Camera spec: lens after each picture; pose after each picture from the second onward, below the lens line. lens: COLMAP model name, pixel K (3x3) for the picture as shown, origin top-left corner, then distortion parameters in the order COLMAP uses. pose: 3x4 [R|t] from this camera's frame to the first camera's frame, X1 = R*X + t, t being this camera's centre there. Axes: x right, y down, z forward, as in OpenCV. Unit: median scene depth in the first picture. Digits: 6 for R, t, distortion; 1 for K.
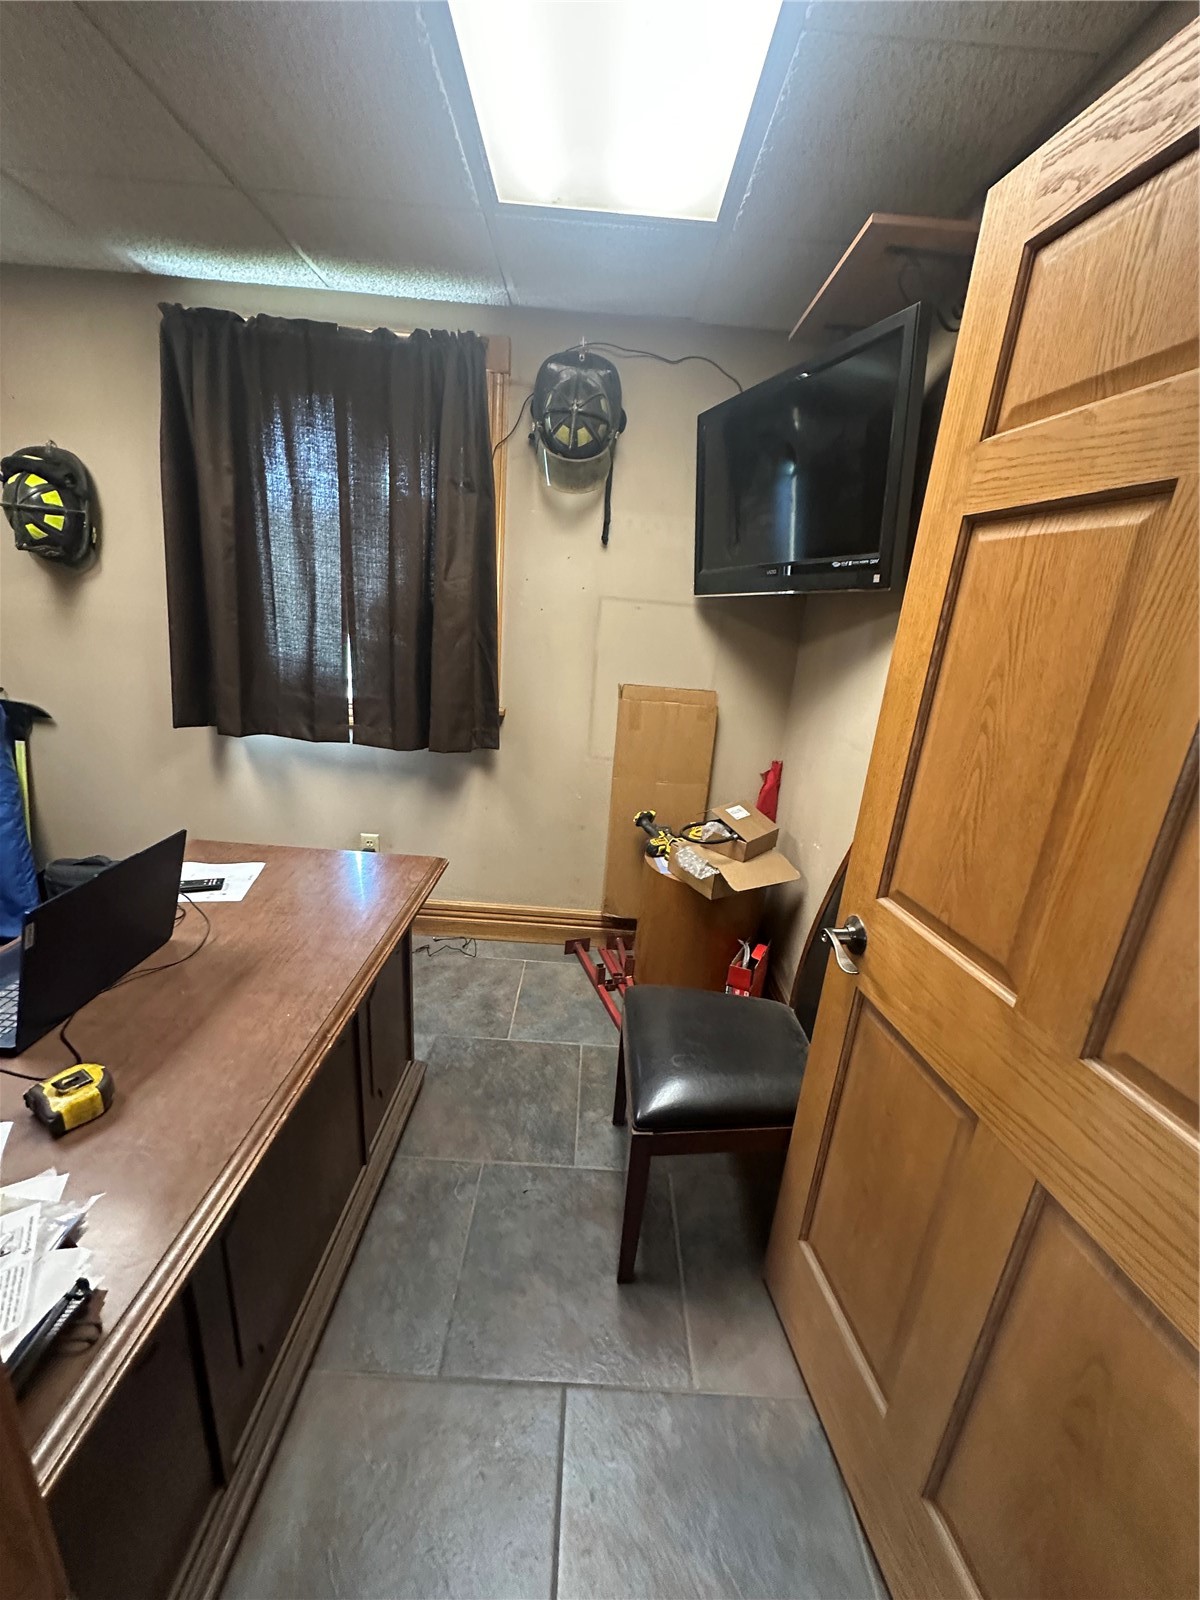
lens RADIAL K [[638.3, 0, 601.0], [0, 638.3, 802.2], [0, 0, 1]] dist [-0.002612, 0.000130]
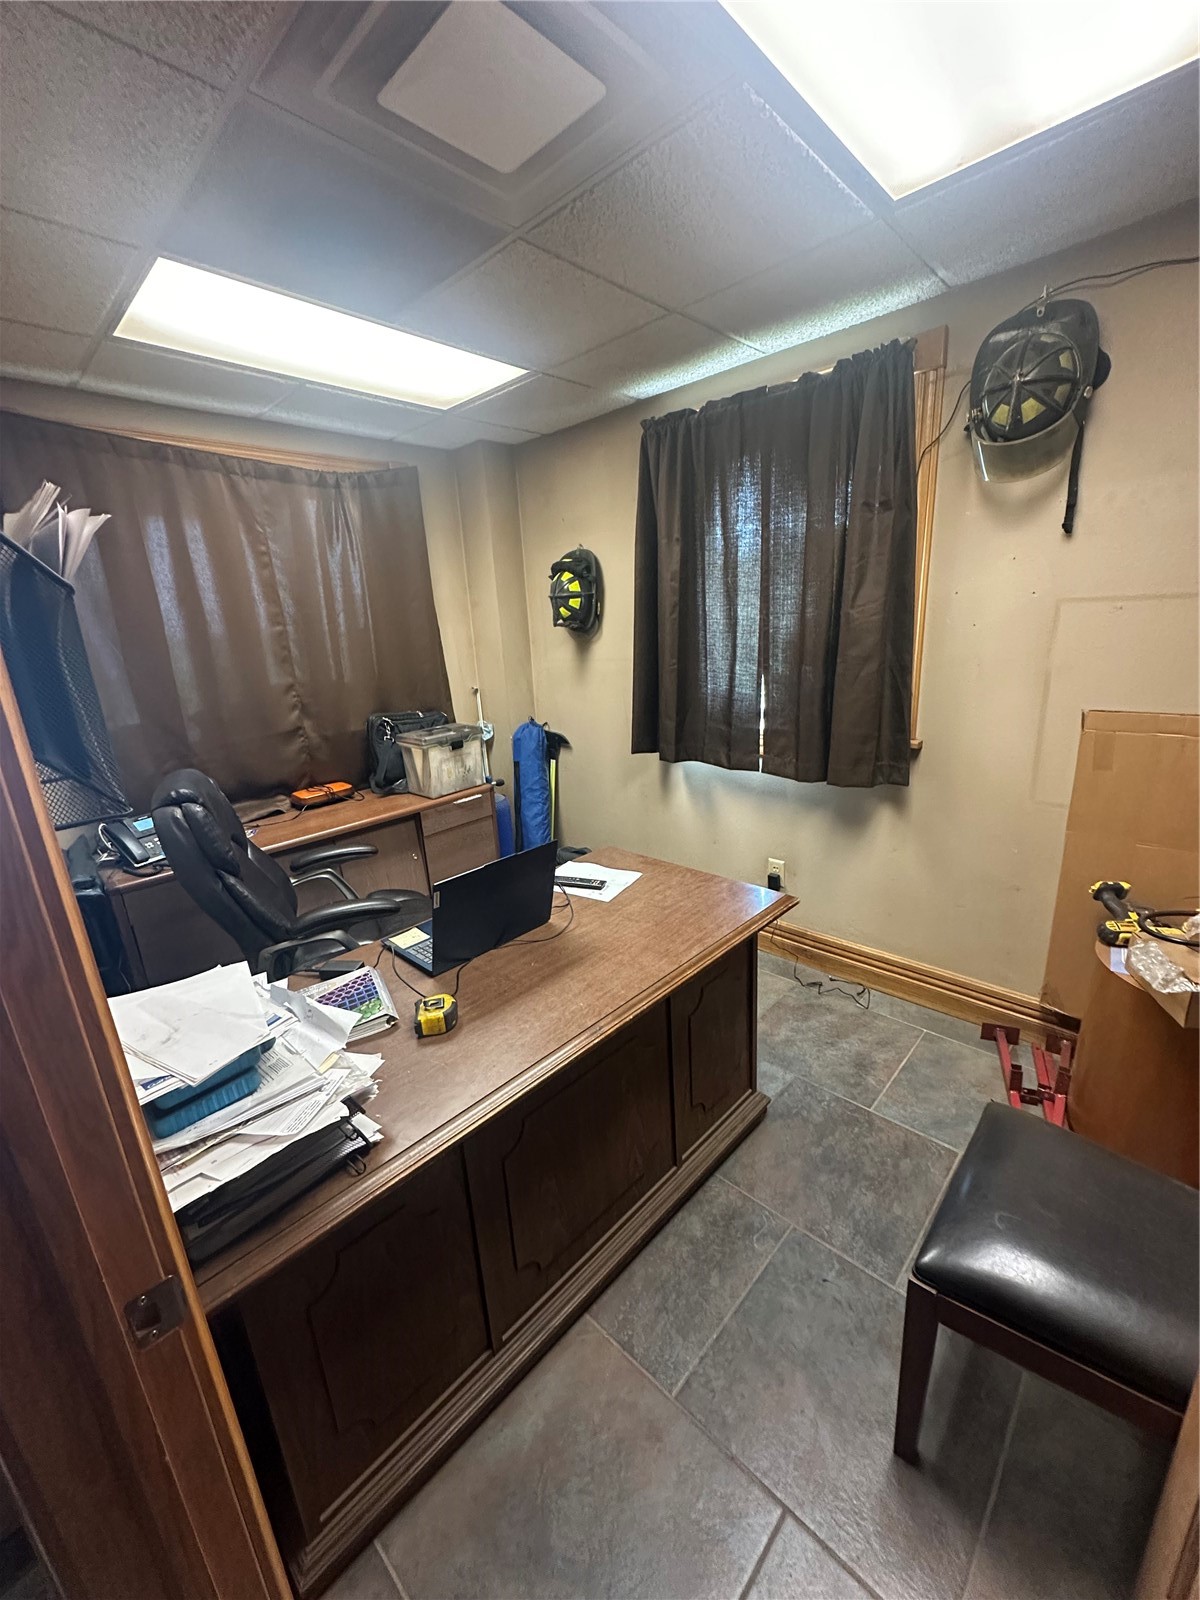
lens RADIAL K [[638.3, 0, 601.0], [0, 638.3, 802.2], [0, 0, 1]] dist [-0.002612, 0.000130]
pose [[0.718233, 0.076757, -0.691556, 0.167914], [-0.097621, 0.995182, 0.009071, -0.029555], [0.688920, 0.060996, 0.722266, 0.066523]]
